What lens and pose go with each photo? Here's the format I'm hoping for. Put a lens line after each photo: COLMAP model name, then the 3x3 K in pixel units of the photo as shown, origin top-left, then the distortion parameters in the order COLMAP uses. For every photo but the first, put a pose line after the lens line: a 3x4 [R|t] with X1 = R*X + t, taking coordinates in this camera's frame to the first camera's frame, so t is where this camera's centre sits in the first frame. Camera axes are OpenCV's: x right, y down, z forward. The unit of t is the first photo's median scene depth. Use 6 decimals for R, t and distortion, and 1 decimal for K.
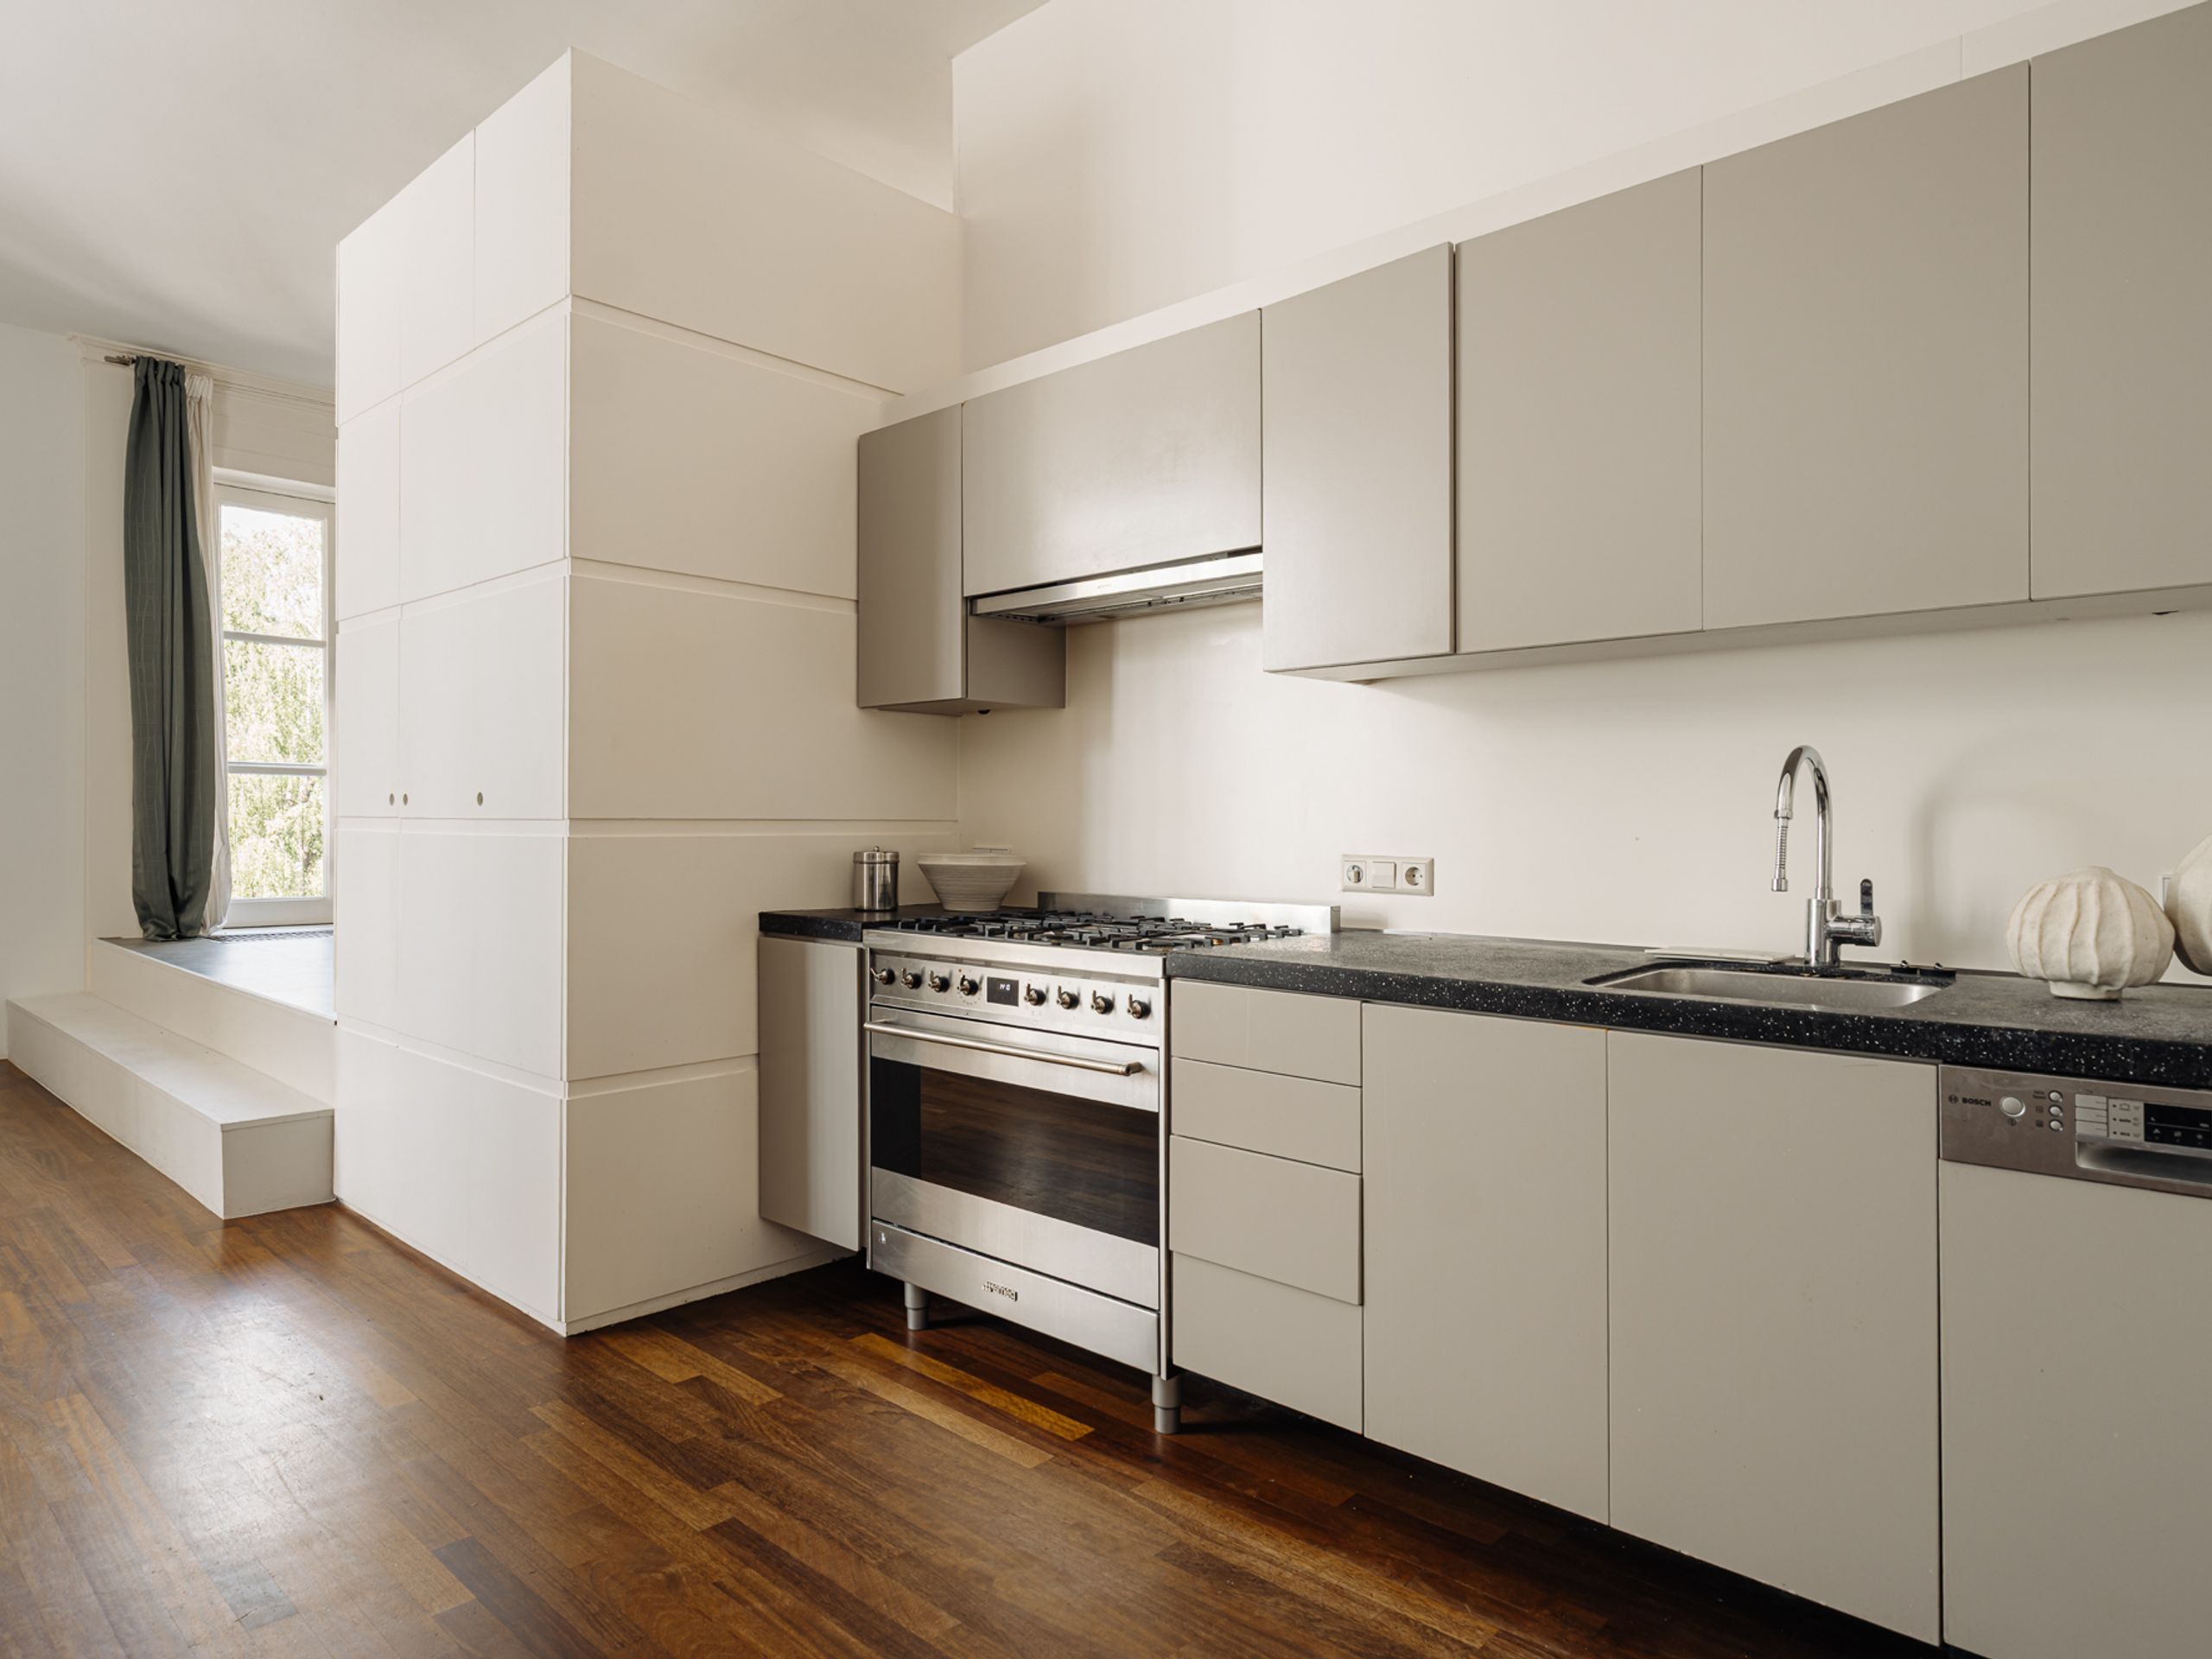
lens RADIAL K [[1335.5, 0, 1099.8], [0, 1335.5, 837.7], [0, 0, 1]] dist [-0.004635, -0.001758]
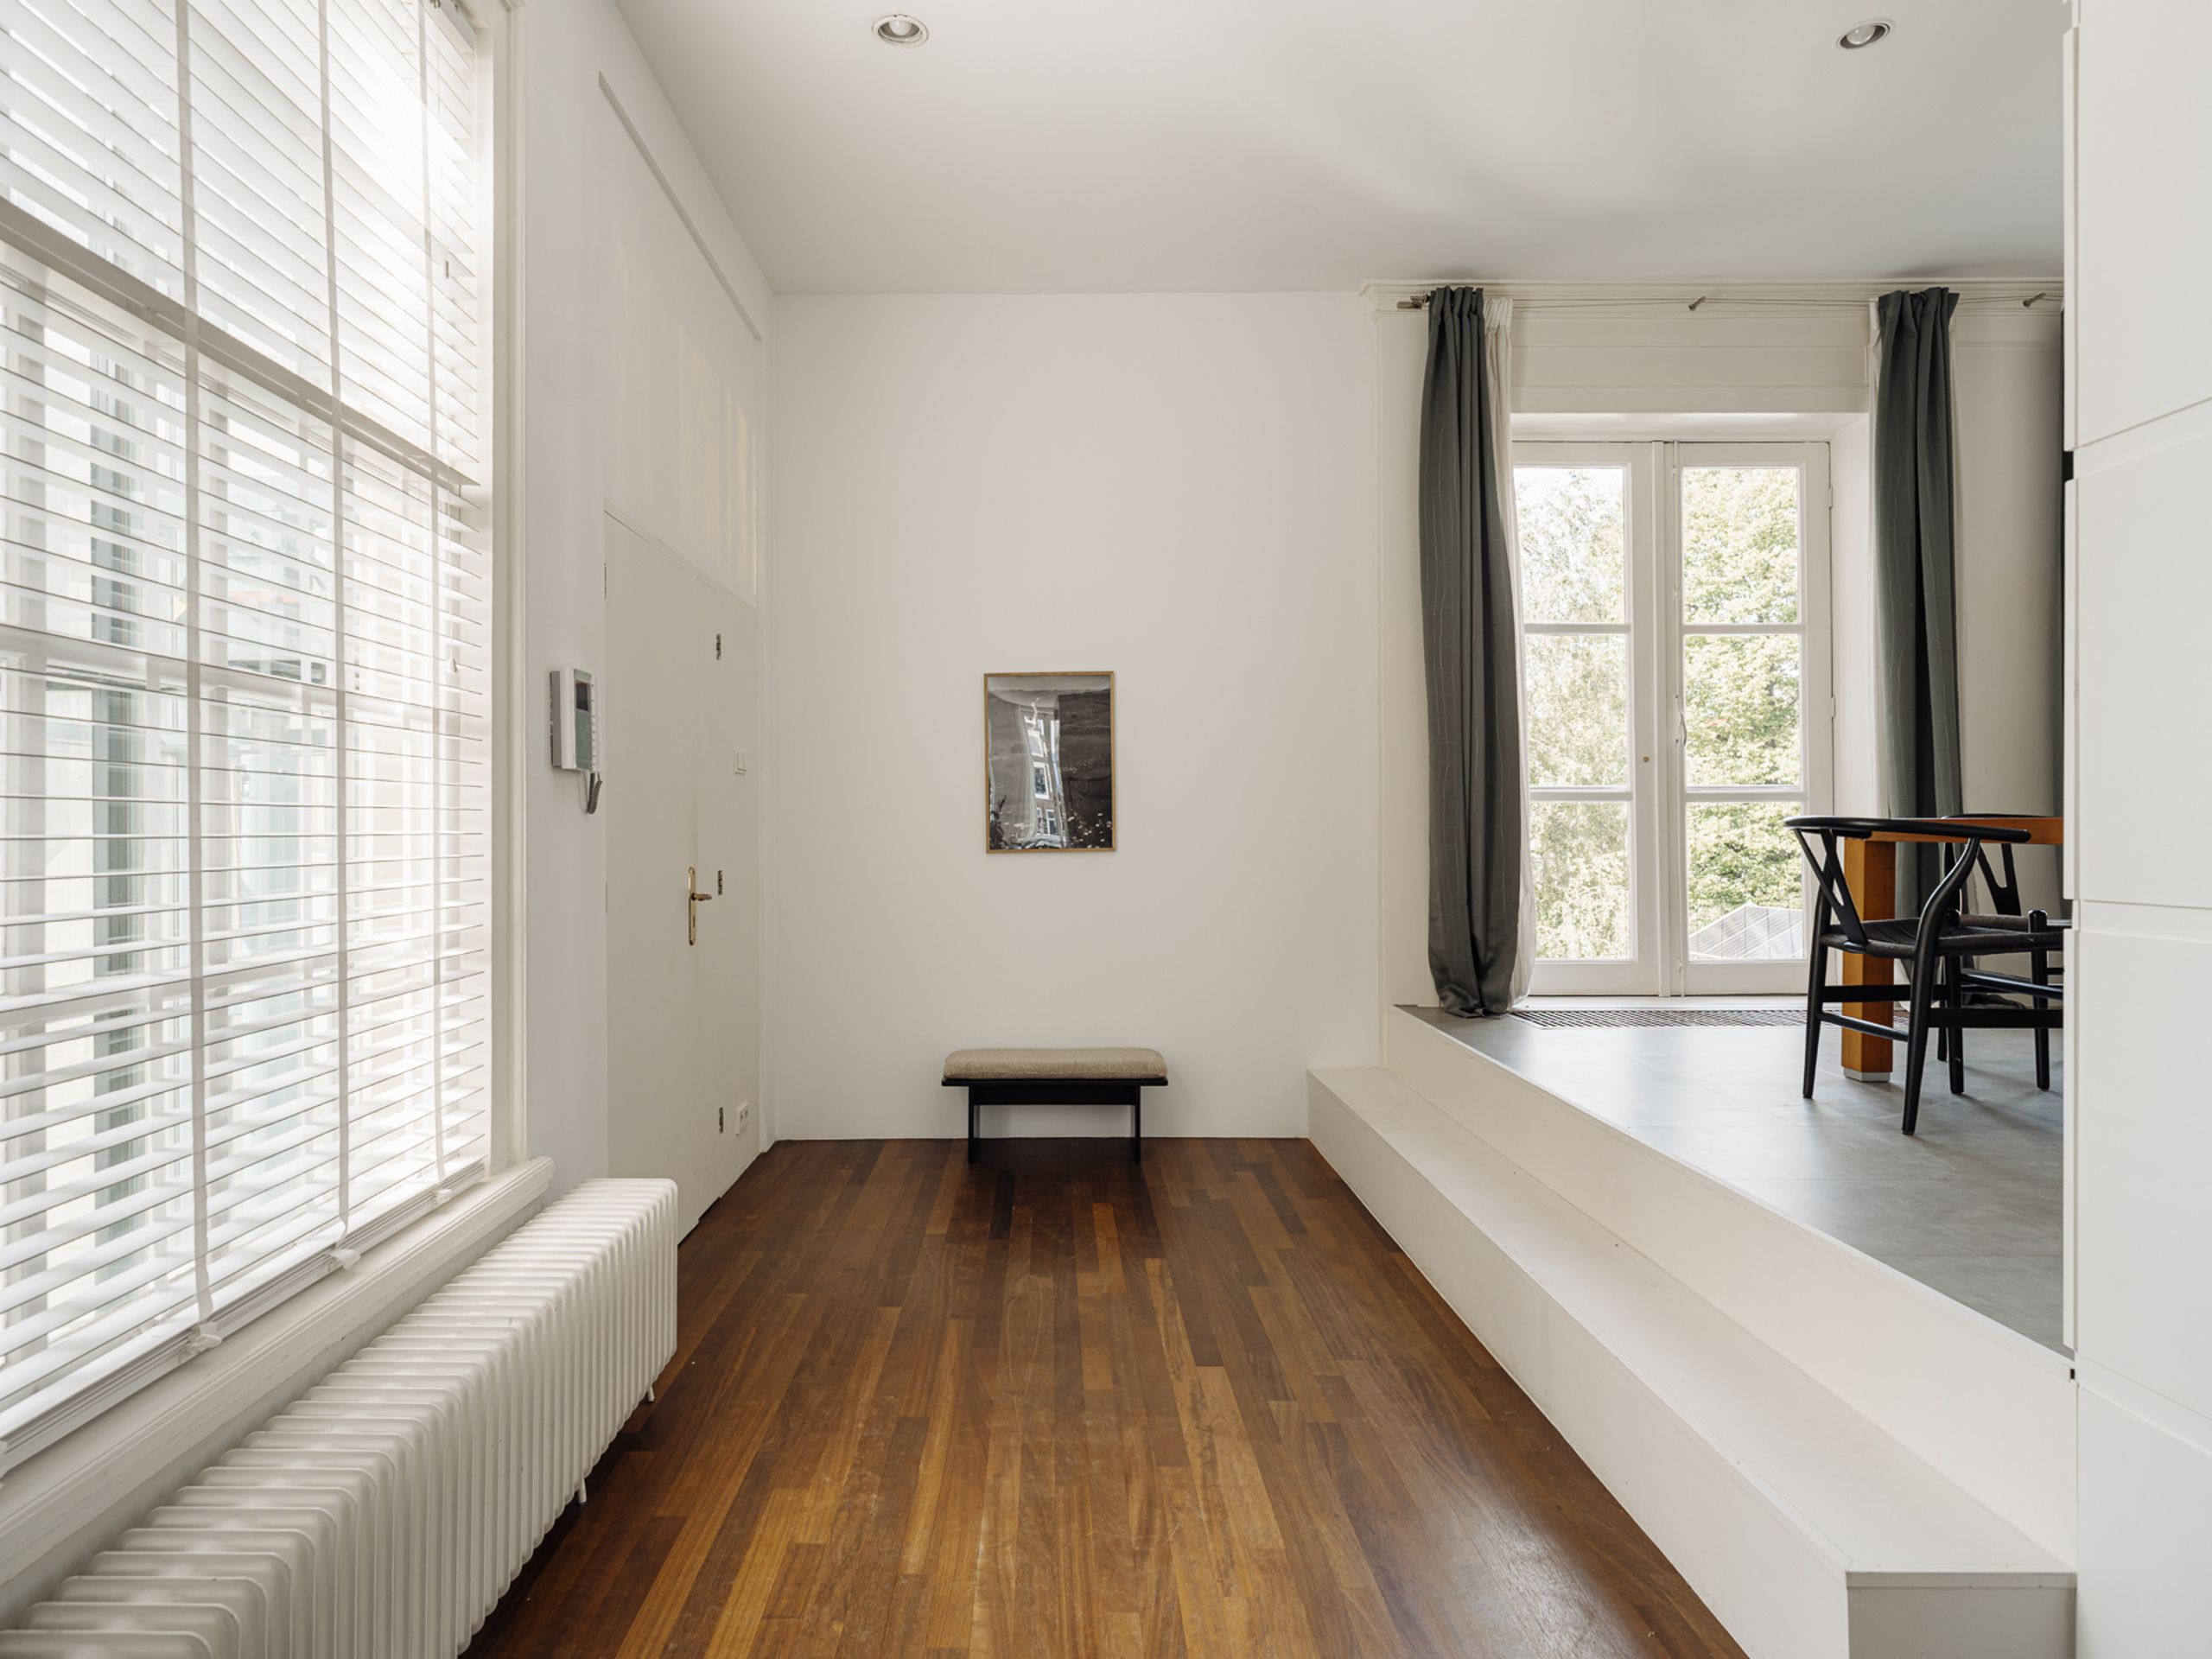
lens RADIAL K [[1171.3, 0, 1099.4], [0, 1171.3, 834.9], [0, 0, 1]] dist [0.007330, 0.000421]
pose [[0.708037, -0.012750, -0.706060, -0.361993], [0.004571, 0.999899, -0.013471, -0.021678], [0.706160, 0.006311, 0.708024, 0.348294]]
